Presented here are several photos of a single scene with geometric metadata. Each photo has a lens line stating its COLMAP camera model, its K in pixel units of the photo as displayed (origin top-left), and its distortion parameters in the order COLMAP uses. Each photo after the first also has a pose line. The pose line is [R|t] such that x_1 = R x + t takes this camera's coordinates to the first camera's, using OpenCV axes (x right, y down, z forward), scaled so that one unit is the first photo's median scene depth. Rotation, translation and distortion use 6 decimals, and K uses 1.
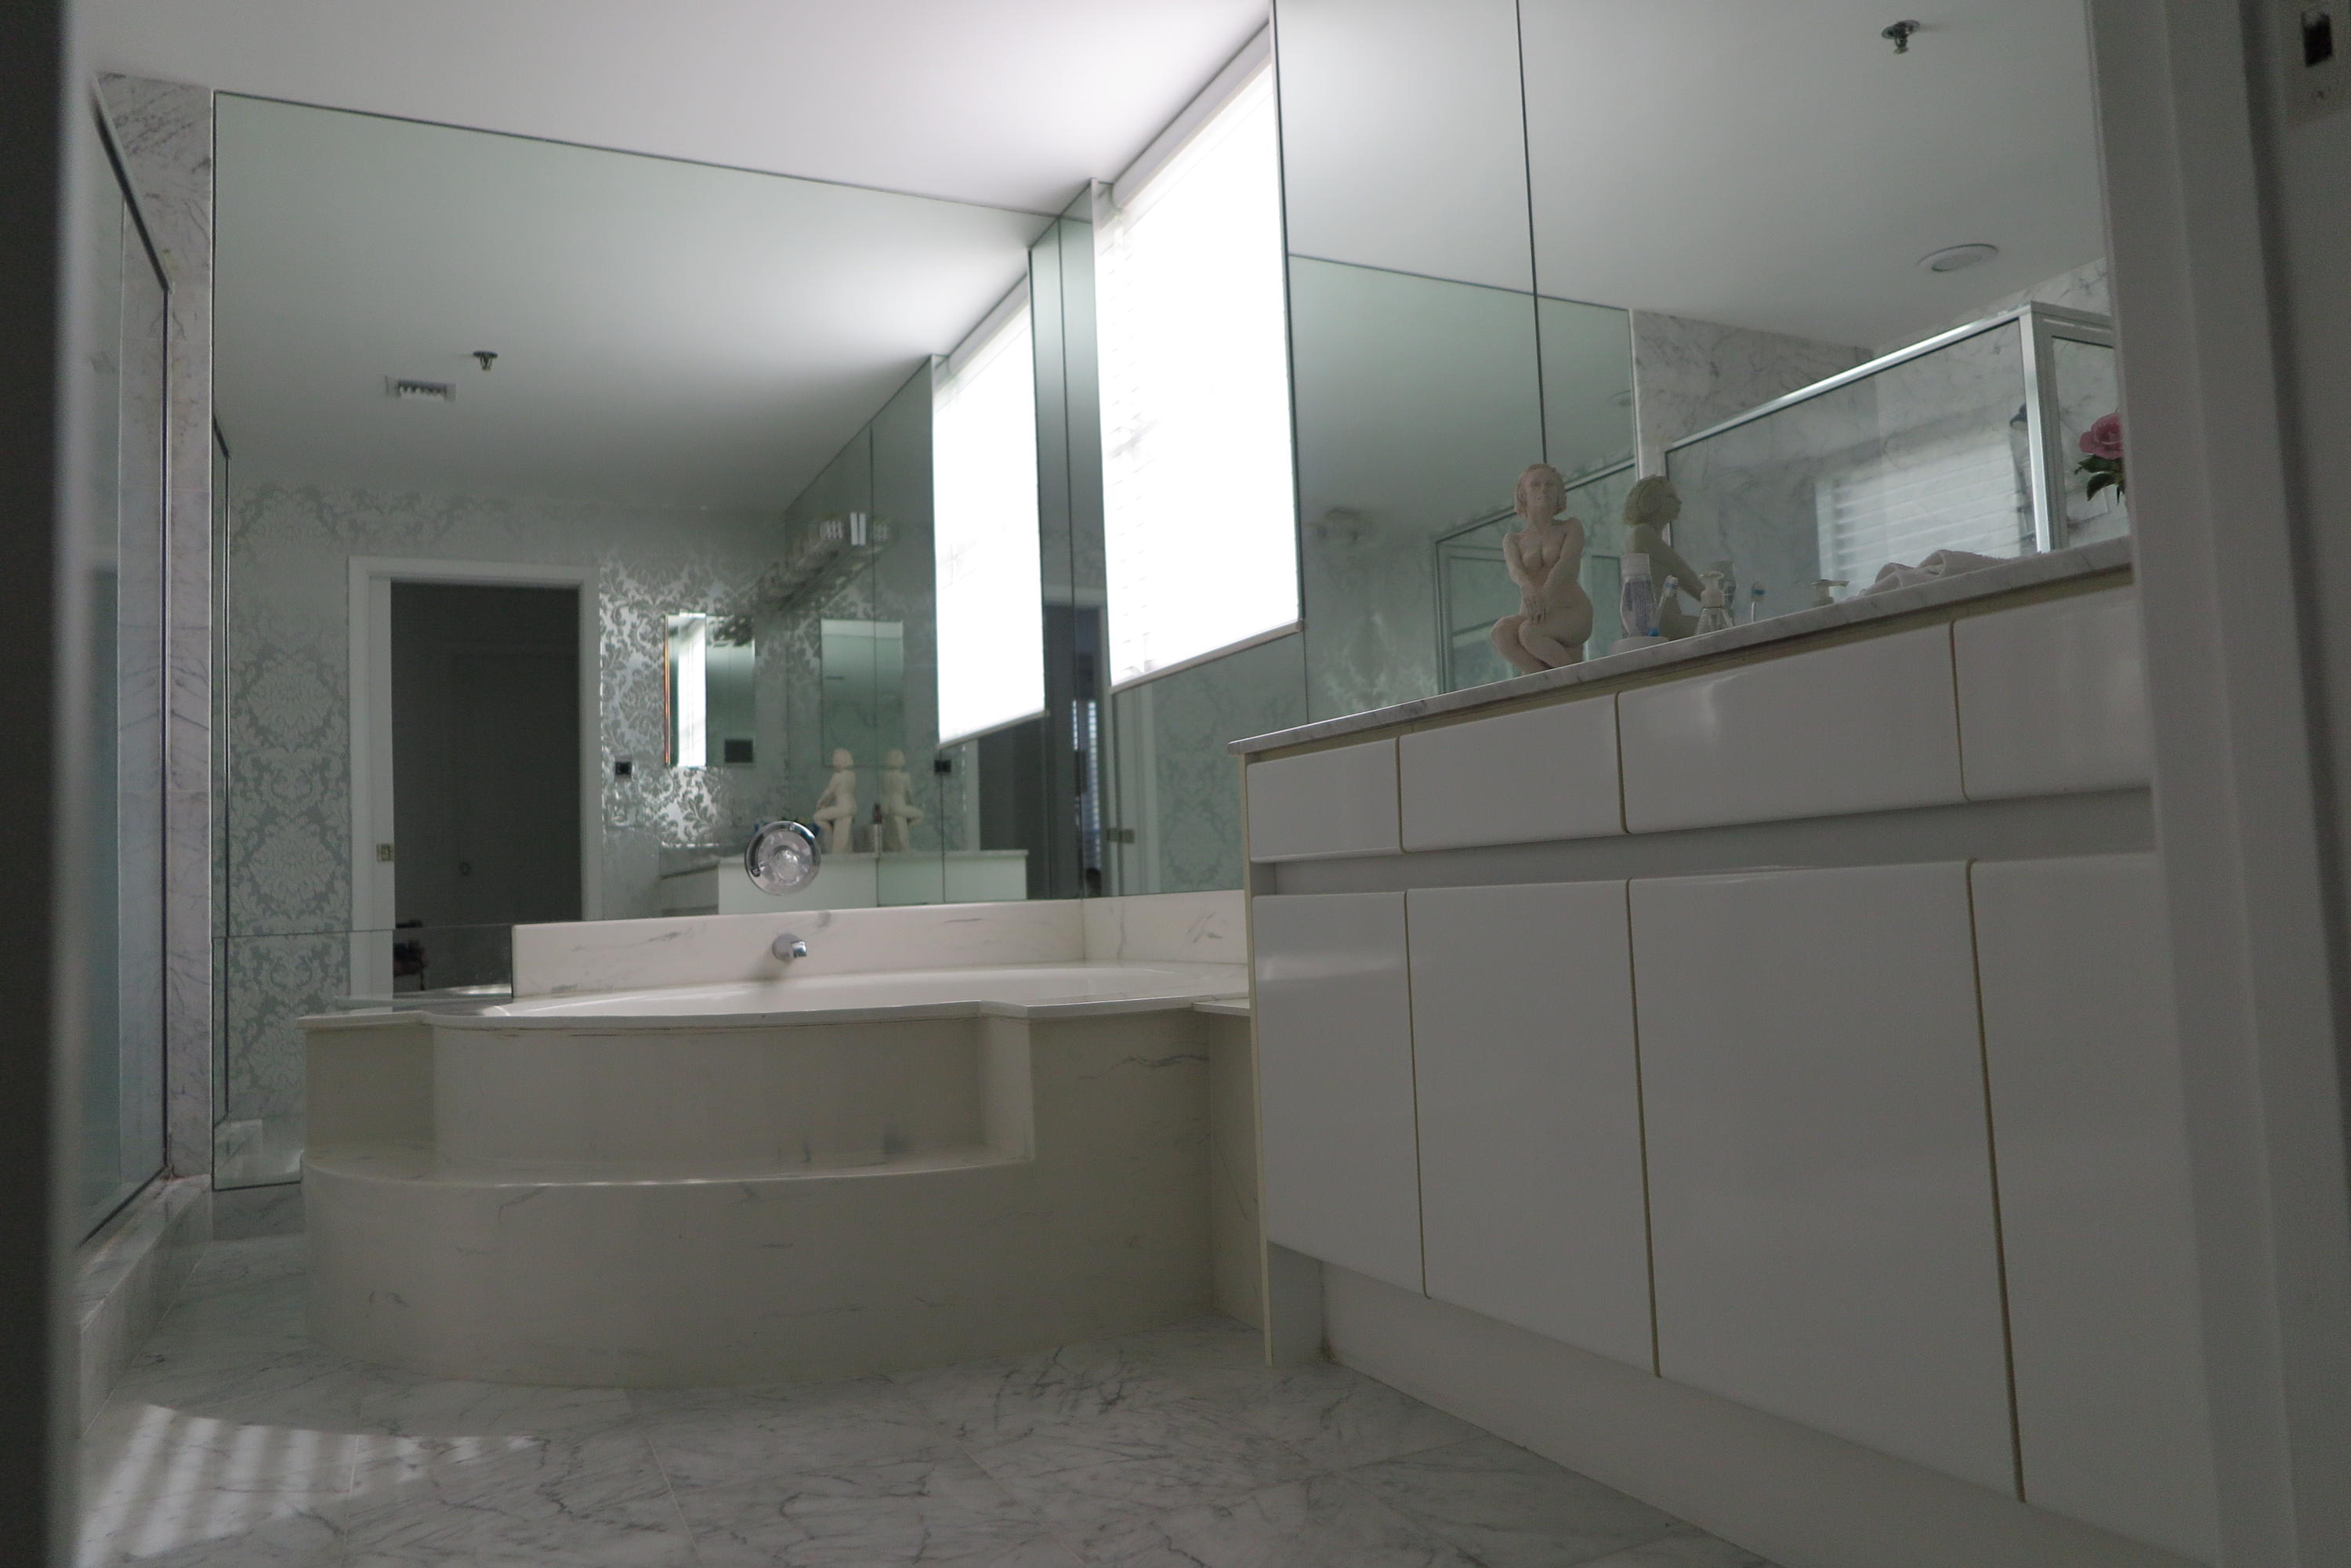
lens RADIAL K [[1581.3, 0, 1128.5], [0, 1581.3, 788.5], [0, 0, 1]] dist [-0.066097, 0.106804]
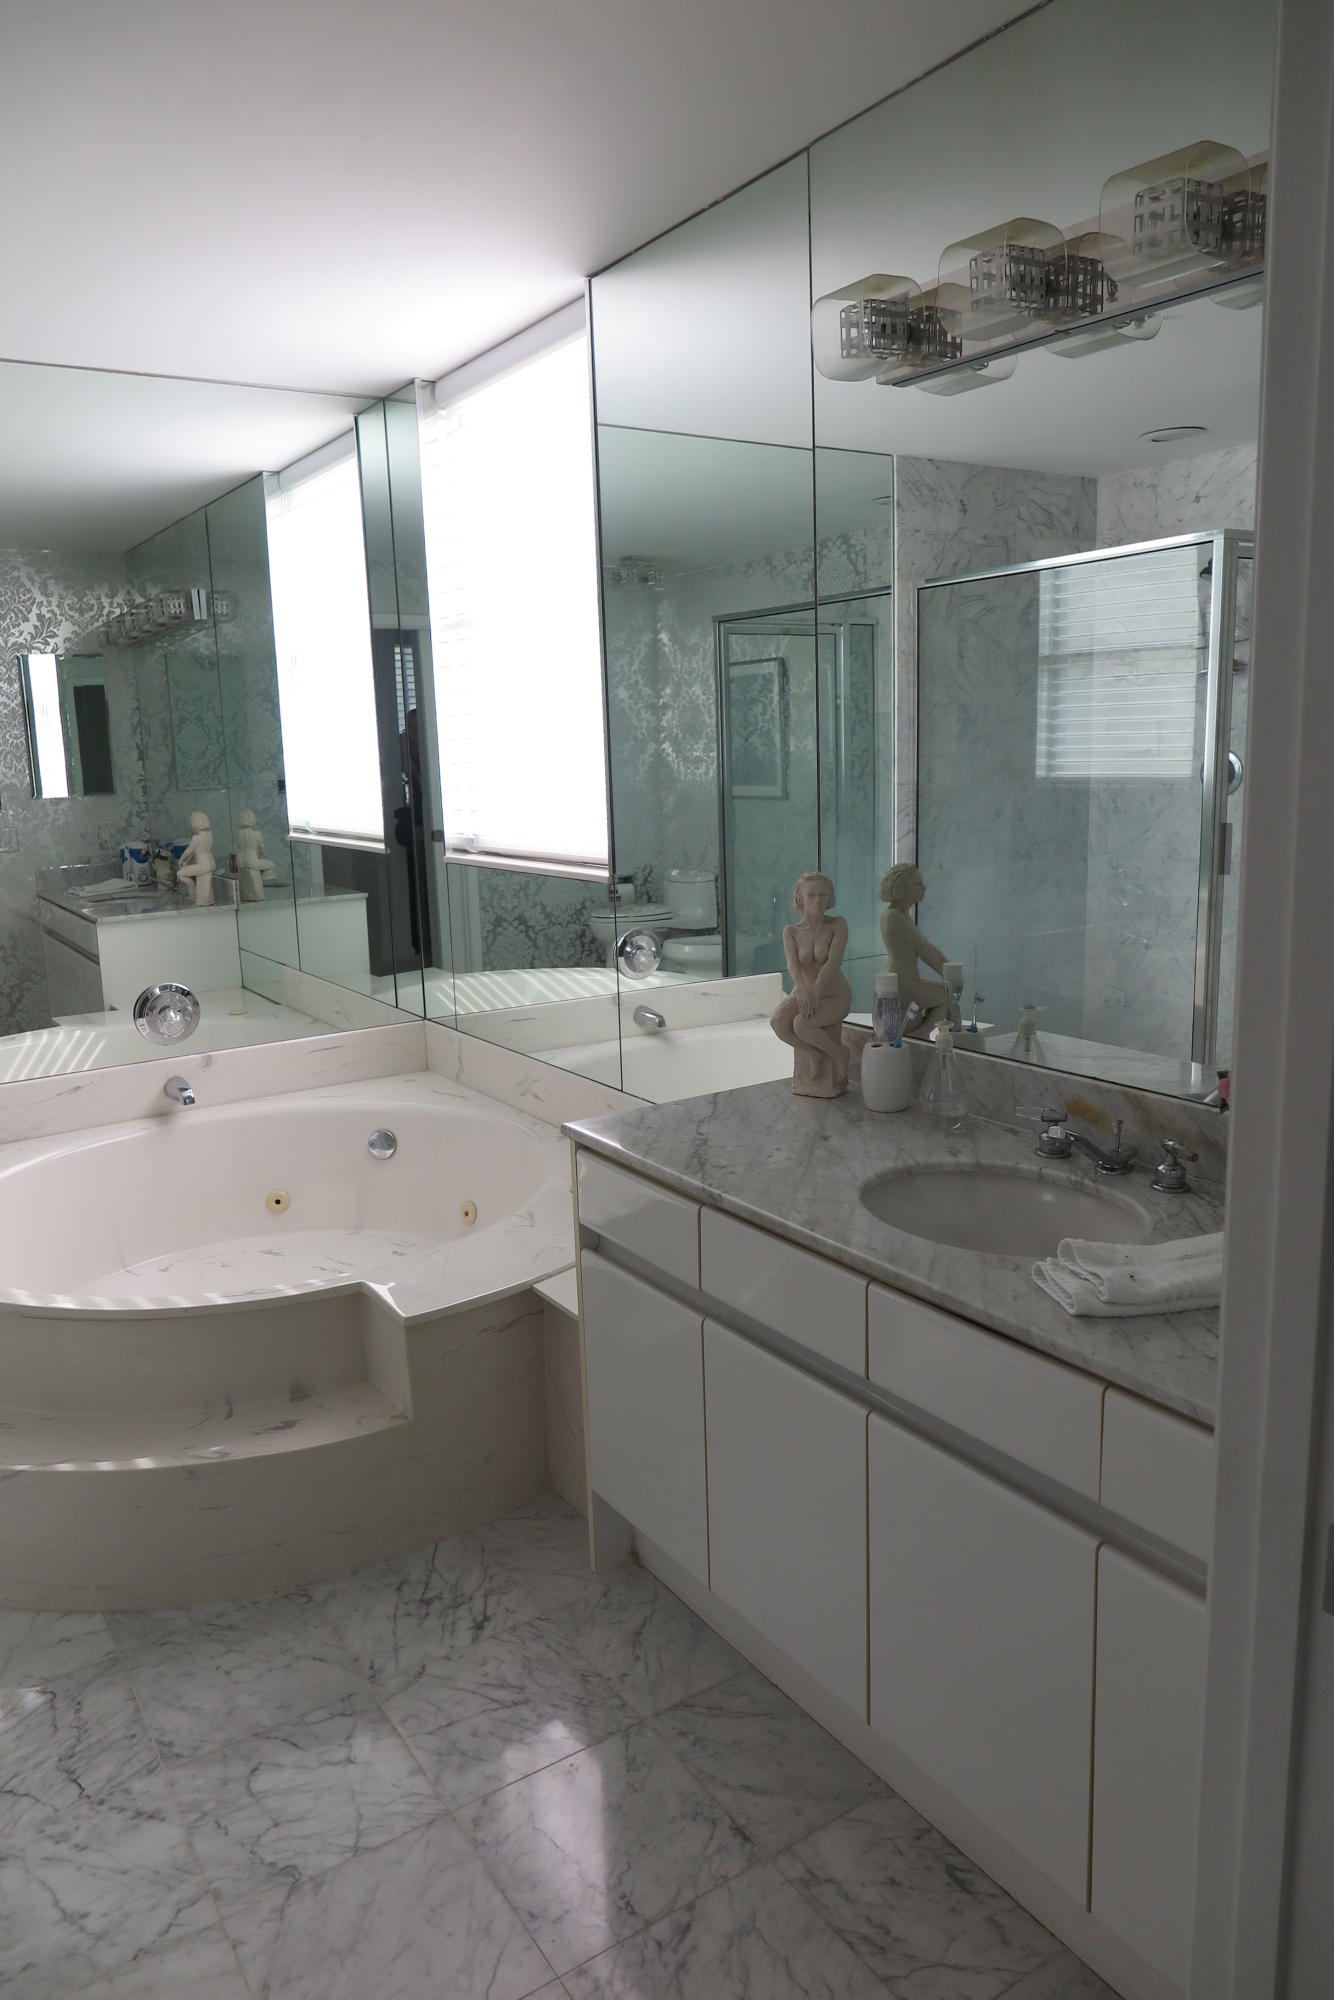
lens RADIAL K [[1350.2, 0, 611.6], [0, 1350.2, 998.7], [0, 0, 1]] dist [-0.032408, 0.033904]
pose [[0.992149, -0.024002, 0.122740, -0.023741], [-0.007459, 0.968308, 0.249650, -0.371387], [-0.124843, -0.248605, 0.960526, -0.001284]]
